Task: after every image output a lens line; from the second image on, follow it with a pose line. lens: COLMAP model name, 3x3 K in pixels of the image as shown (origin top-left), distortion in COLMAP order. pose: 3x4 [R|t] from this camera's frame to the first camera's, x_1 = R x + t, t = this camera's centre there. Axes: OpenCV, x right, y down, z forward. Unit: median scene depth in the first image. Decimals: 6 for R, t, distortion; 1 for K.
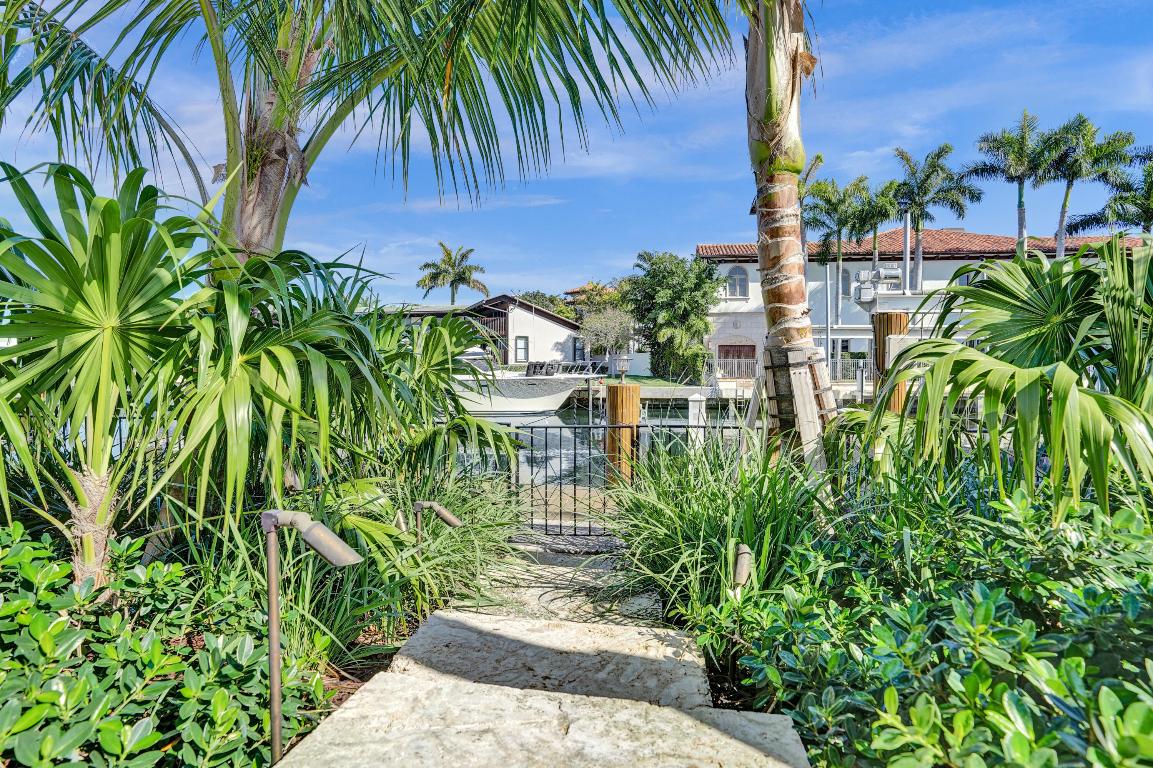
lens RADIAL K [[570.3, 0, 582.2], [0, 570.3, 380.9], [0, 0, 1]] dist [-0.011028, 0.000545]
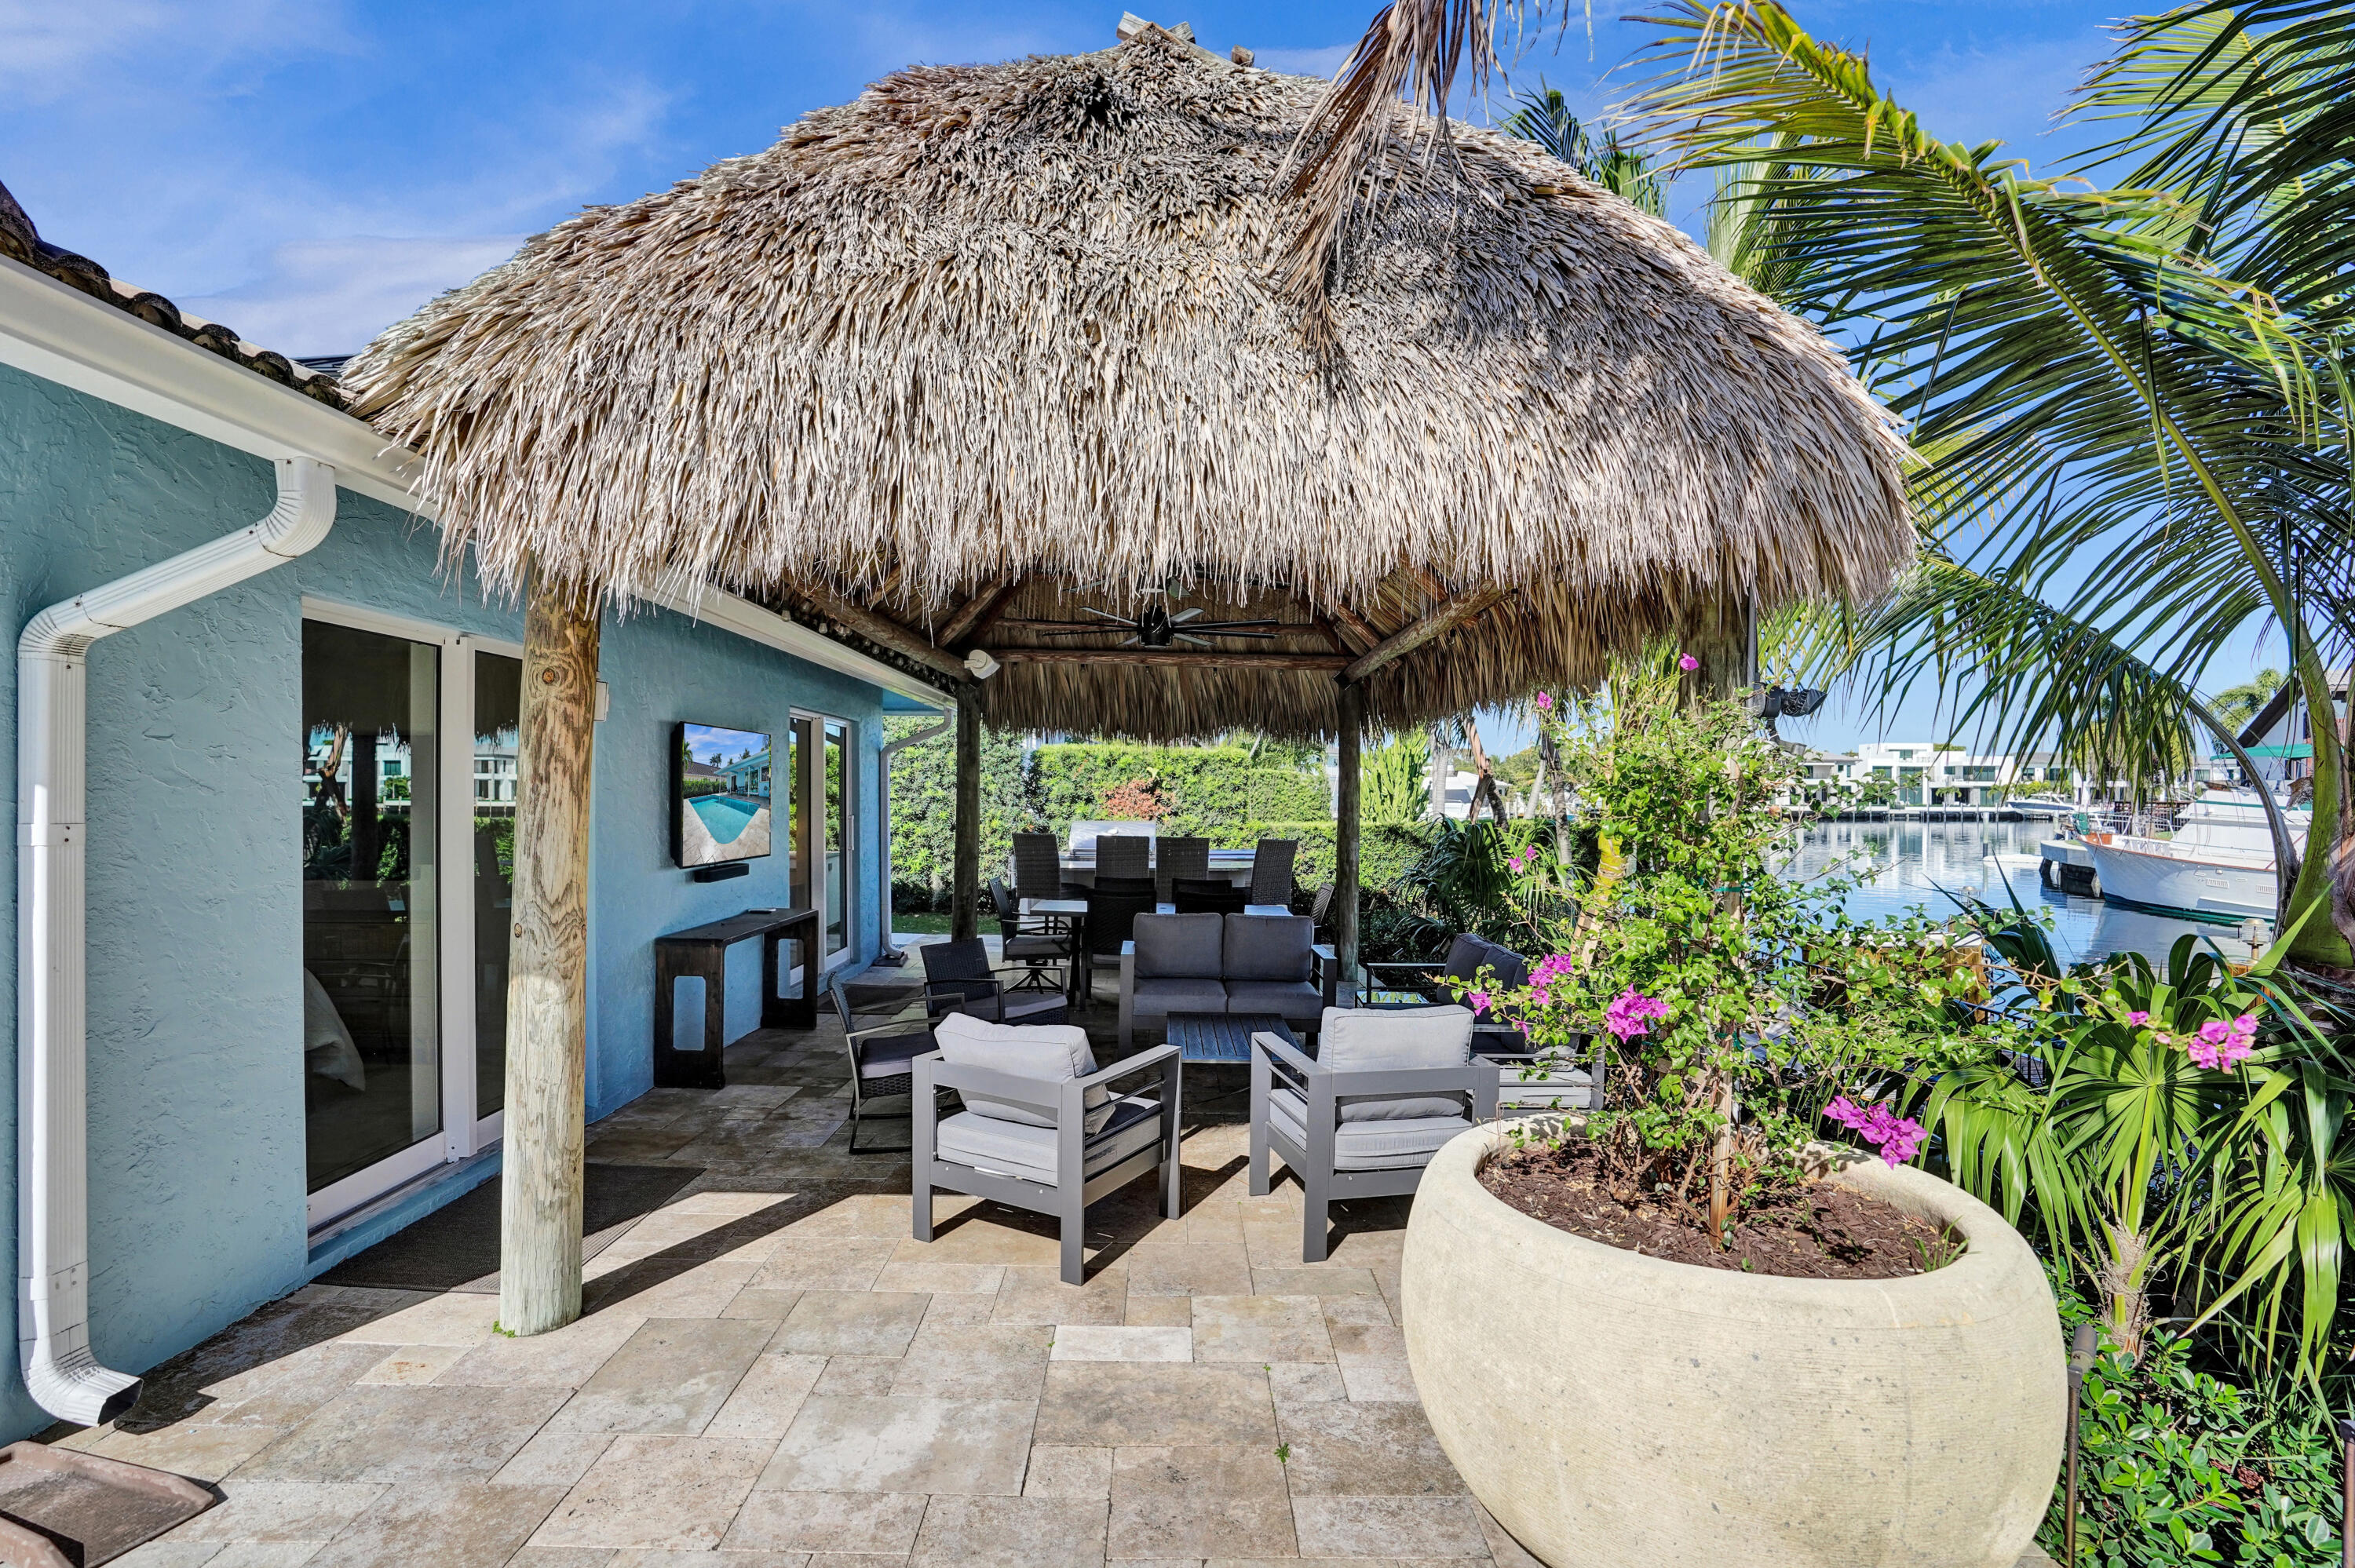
lens RADIAL K [[1065.5, 0, 1177.0], [0, 1065.5, 787.2], [0, 0, 1]] dist [0.000510, -0.000102]
pose [[0.185089, -0.002349, -0.982719, 0.681752], [-0.046086, 0.998876, -0.011067, -0.557603], [0.981640, 0.047338, 0.184773, -1.061441]]
